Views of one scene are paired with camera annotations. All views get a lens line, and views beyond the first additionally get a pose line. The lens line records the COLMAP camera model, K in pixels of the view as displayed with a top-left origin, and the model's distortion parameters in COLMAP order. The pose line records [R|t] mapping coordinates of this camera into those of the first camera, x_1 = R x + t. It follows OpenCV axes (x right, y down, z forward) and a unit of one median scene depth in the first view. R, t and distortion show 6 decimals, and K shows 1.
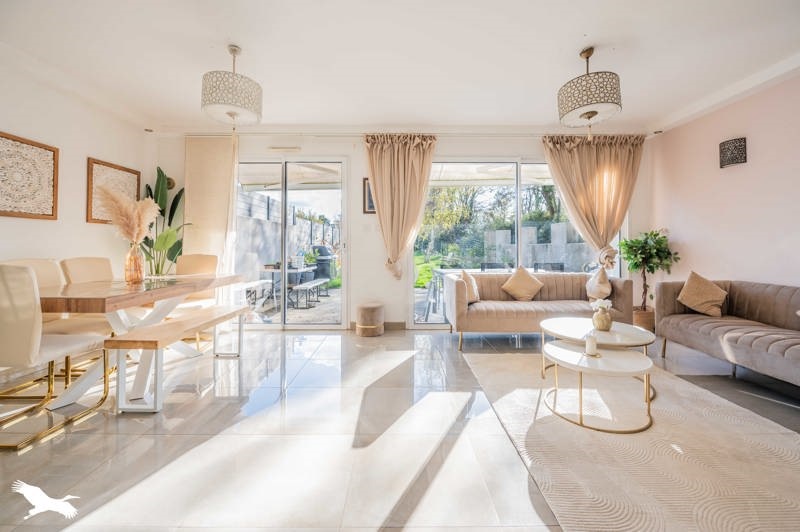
lens RADIAL K [[329.3, 0, 396.4], [0, 329.3, 247.5], [0, 0, 1]] dist [-0.002003, -0.000406]
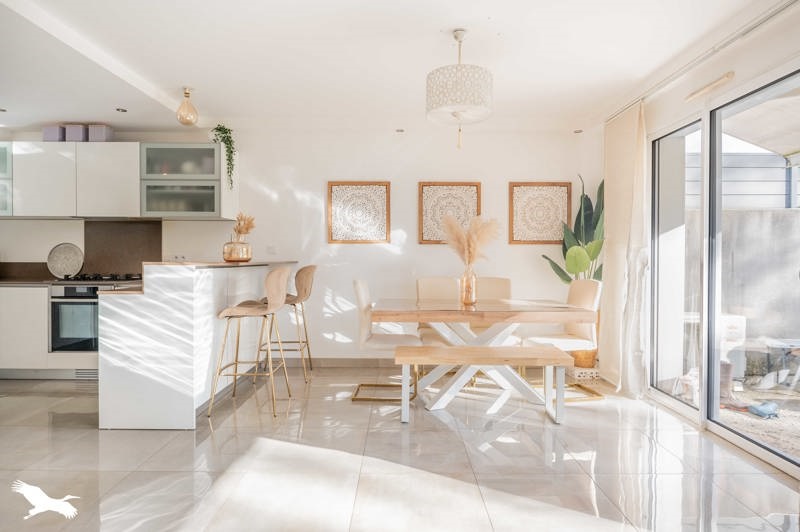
lens RADIAL K [[459.4, 0, 400.0], [0, 459.4, 266.0], [0, 0, 1]] dist [0.003172, 0.001780]
pose [[0.005546, 0.014040, -0.999886, 0.442547], [-0.007806, 0.999872, 0.013997, -0.019505], [0.999954, 0.007727, 0.005655, 0.525584]]
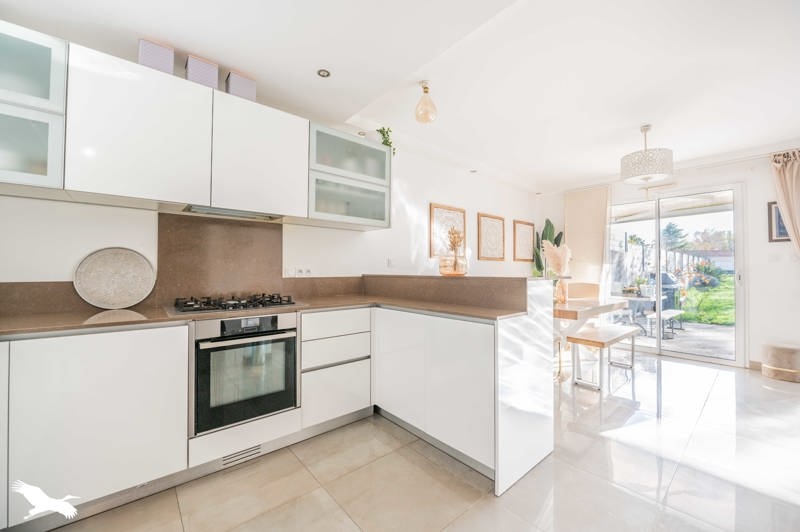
lens RADIAL K [[319.8, 0, 400.0], [0, 319.8, 266.0], [0, 0, 1]] dist [-0.001973, -0.000434]
pose [[0.660312, -0.009207, -0.750935, -0.120301], [-0.004240, 0.999863, -0.015987, -0.020972], [0.750979, 0.013740, 0.660183, -0.346921]]
